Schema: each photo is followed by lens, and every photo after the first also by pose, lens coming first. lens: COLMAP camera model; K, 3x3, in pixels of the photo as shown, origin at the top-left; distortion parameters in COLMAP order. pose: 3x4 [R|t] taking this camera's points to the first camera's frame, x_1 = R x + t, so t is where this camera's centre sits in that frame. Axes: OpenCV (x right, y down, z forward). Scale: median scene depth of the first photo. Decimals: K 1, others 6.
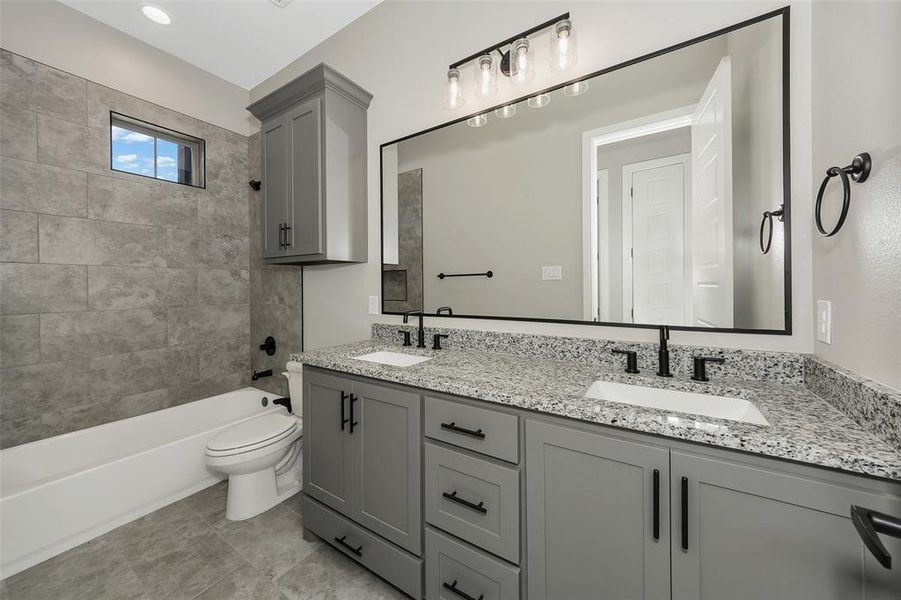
lens RADIAL K [[329.5, 0, 450.1], [0, 329.5, 283.8], [0, 0, 1]] dist [0.000284, -0.000126]
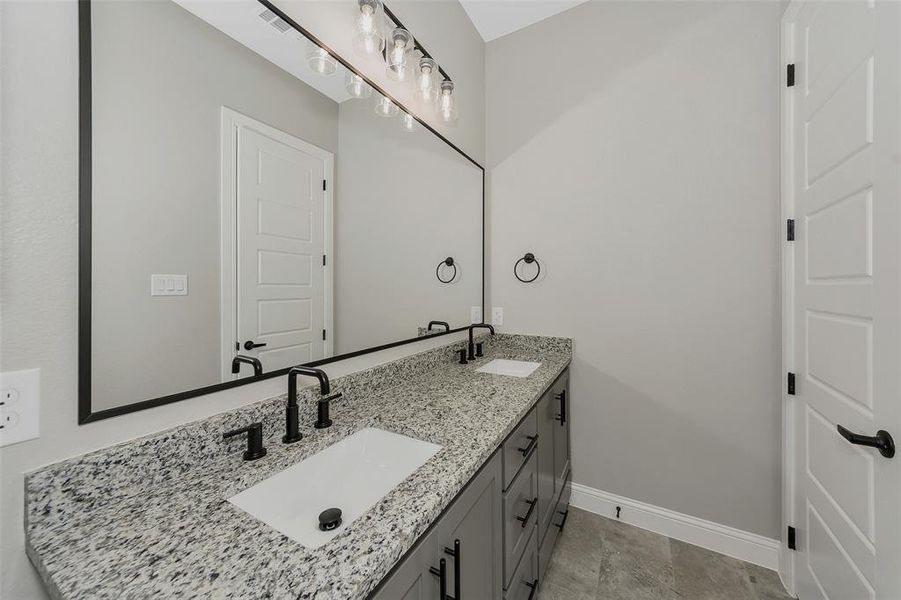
lens RADIAL K [[329.5, 0, 450.1], [0, 329.5, 283.8], [0, 0, 1]] dist [0.000284, -0.000126]
pose [[-0.051549, 0.015414, 0.998552, -0.639811], [-0.000930, 0.999880, -0.015483, -0.039575], [-0.998670, -0.001727, -0.051528, 0.830519]]
